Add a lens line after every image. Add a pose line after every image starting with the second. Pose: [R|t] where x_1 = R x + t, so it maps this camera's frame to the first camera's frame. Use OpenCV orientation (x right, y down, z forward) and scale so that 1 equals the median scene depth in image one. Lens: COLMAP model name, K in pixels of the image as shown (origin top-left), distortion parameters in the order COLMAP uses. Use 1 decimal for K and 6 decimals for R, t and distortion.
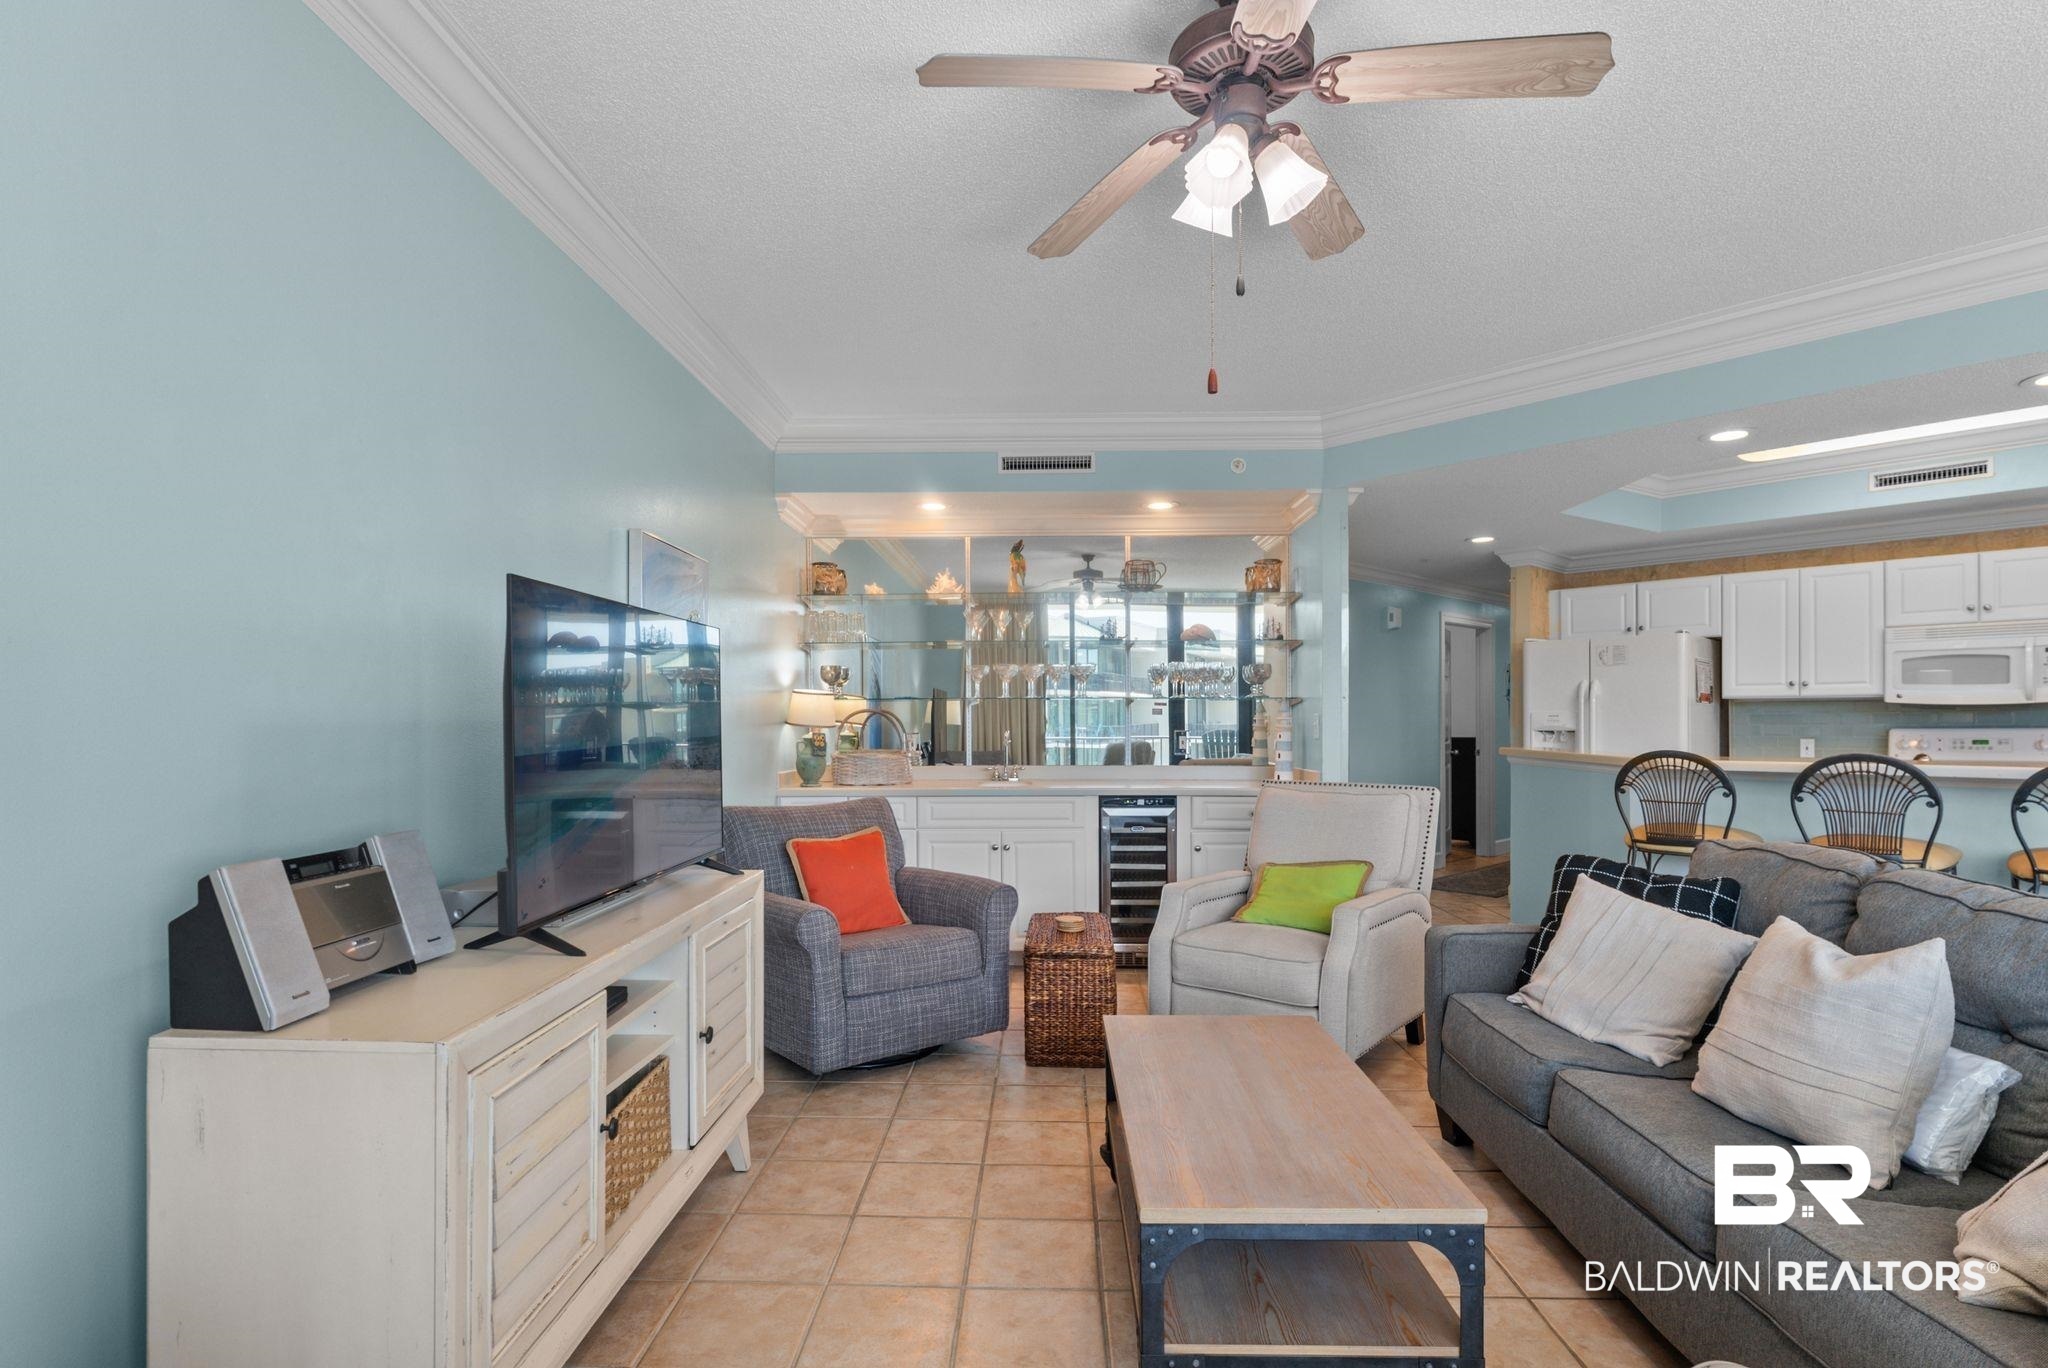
lens RADIAL K [[1006.7, 0, 1004.5], [0, 1006.7, 708.1], [0, 0, 1]] dist [0.001462, 0.000546]
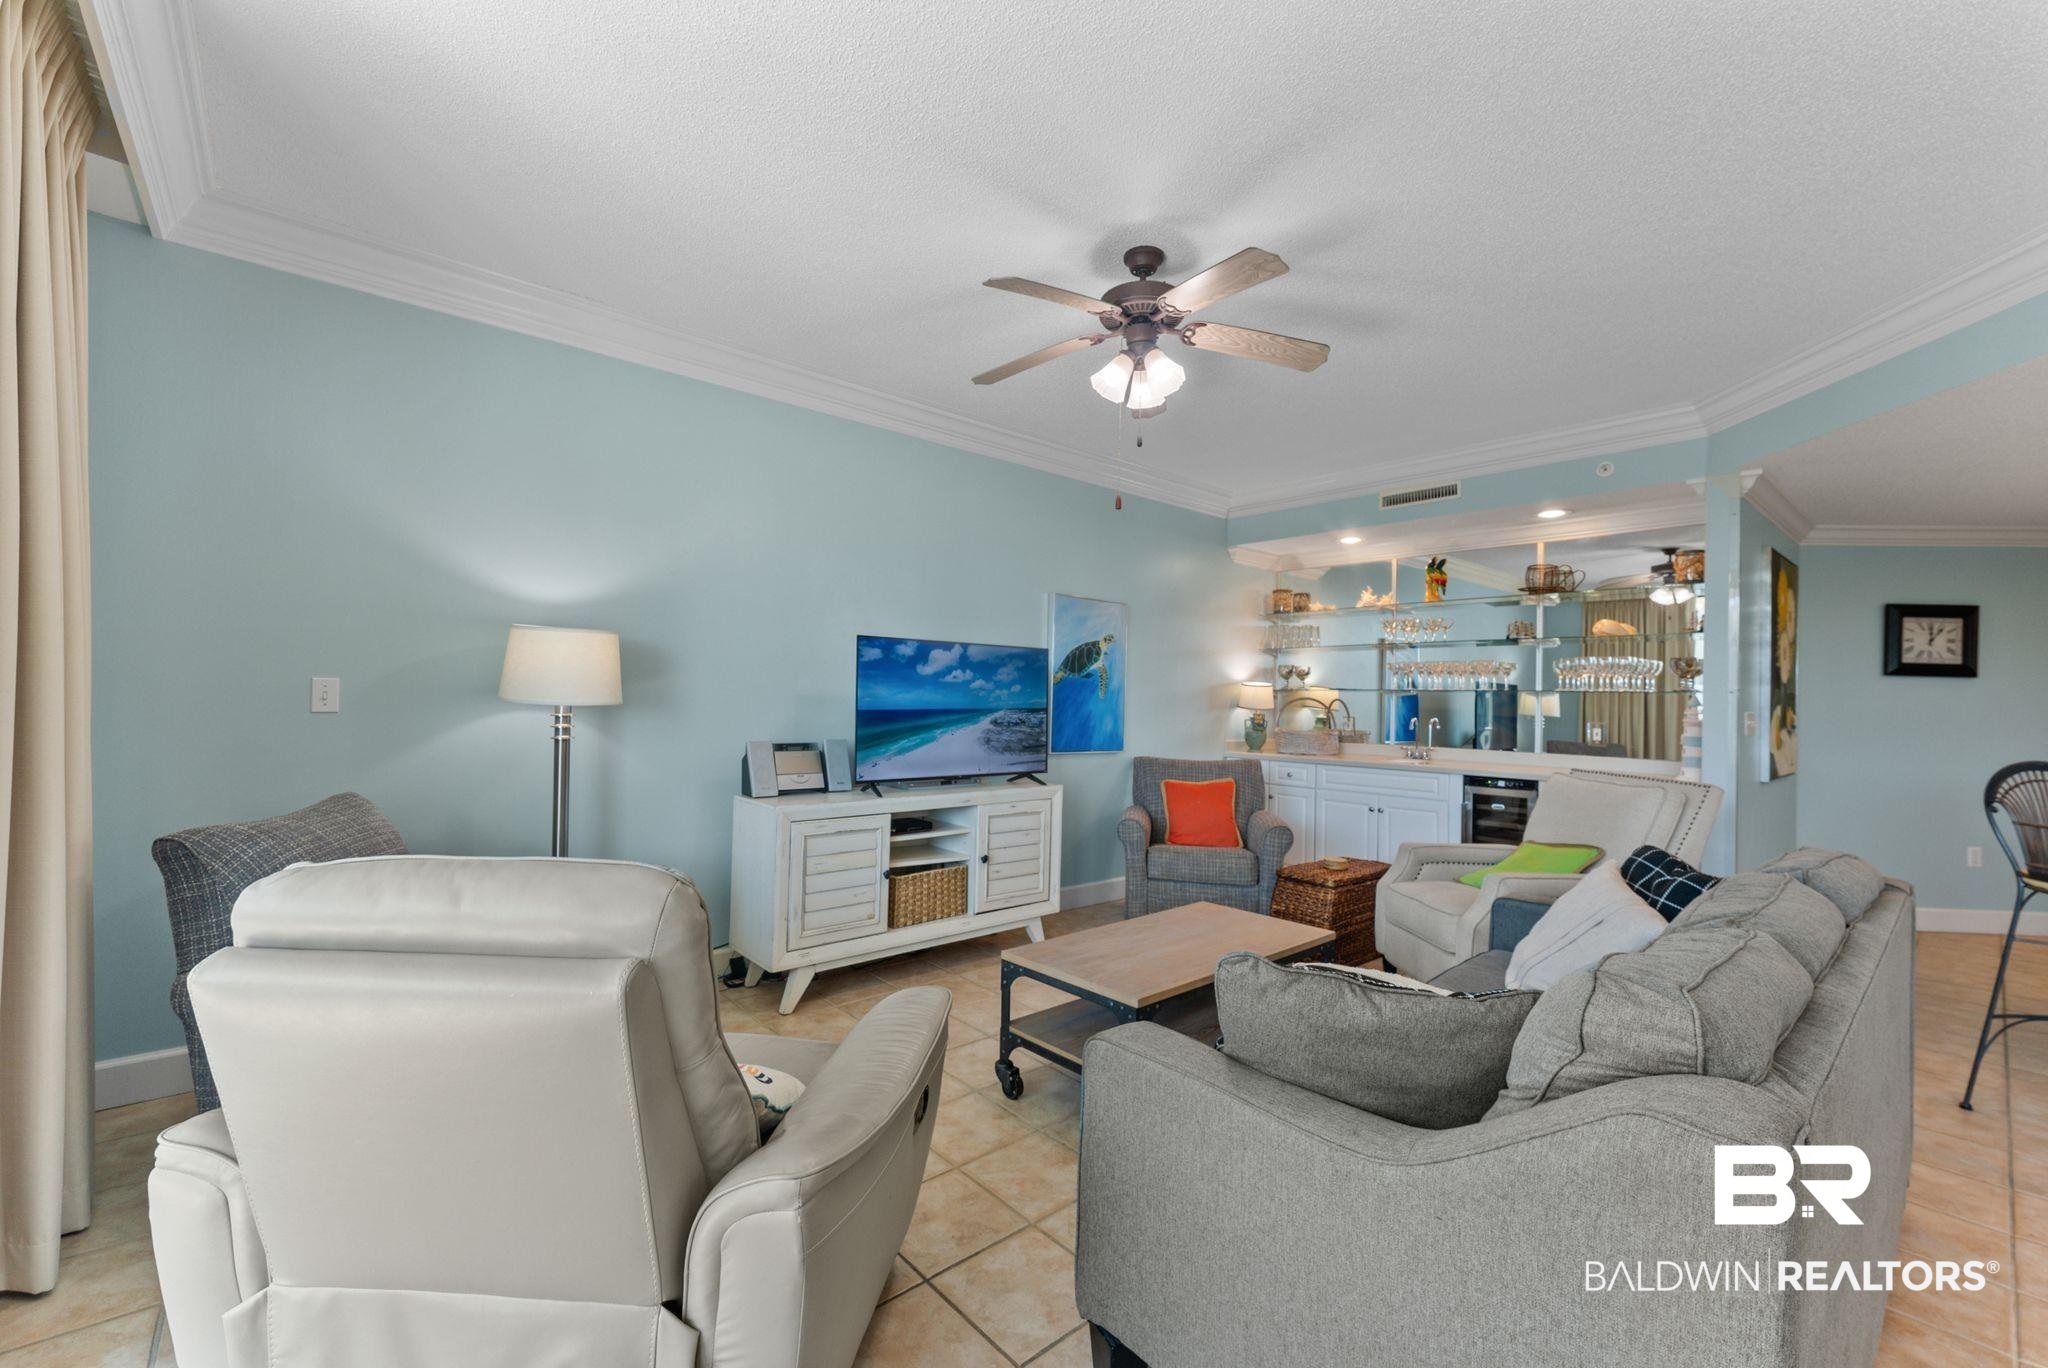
lens RADIAL K [[831.0, 0, 1027.3], [0, 831.0, 693.0], [0, 0, 1]] dist [0.000372, 0.000101]
pose [[0.686119, 0.010556, -0.727412, 0.443202], [-0.015336, 0.999882, 0.000045, 0.000323], [0.727327, 0.011124, 0.686201, -0.022254]]
